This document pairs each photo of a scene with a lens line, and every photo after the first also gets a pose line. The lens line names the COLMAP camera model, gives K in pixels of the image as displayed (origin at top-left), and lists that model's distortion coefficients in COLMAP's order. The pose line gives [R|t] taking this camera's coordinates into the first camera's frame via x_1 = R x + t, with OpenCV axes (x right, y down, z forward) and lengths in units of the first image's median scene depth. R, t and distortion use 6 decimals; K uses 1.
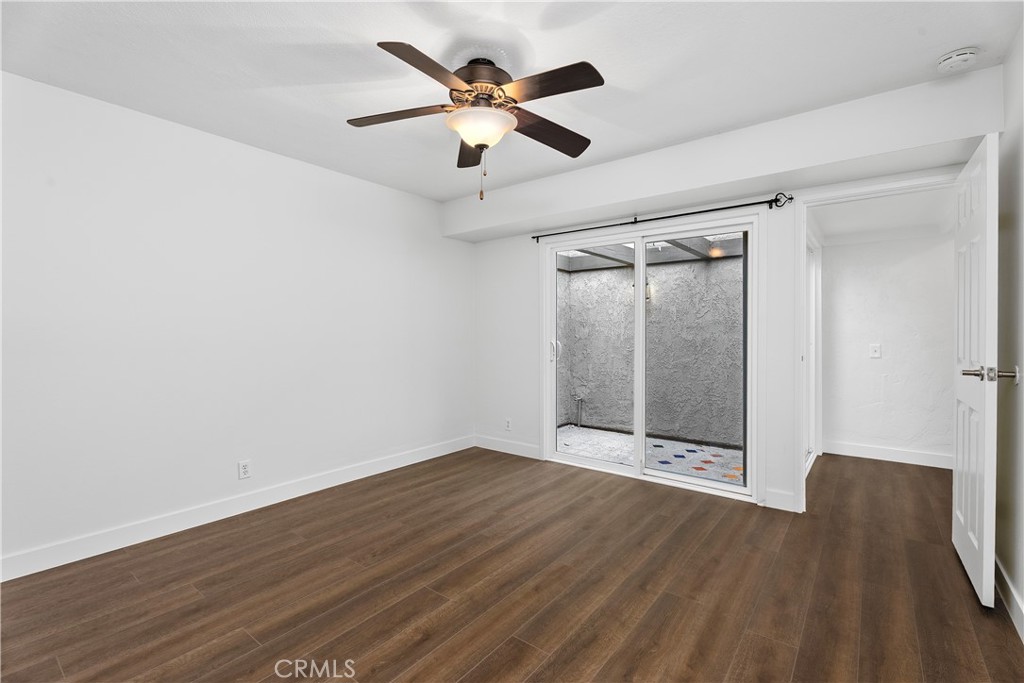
lens RADIAL K [[457.0, 0, 514.9], [0, 457.0, 343.1], [0, 0, 1]] dist [-0.000677, 0.000049]
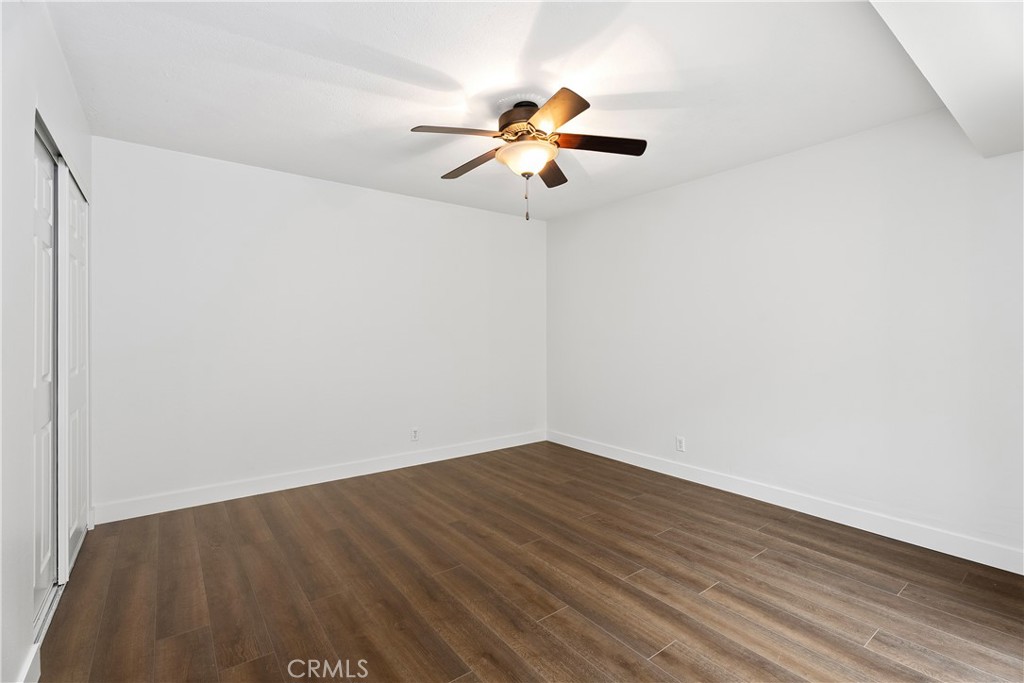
lens RADIAL K [[457.0, 0, 515.1], [0, 457.0, 339.9], [0, 0, 1]] dist [-0.000677, 0.000049]
pose [[-0.255250, 0.013115, -0.966786, 0.983262], [-0.023982, 0.999514, 0.019891, -0.029438], [0.966578, 0.028263, -0.254812, 1.179396]]
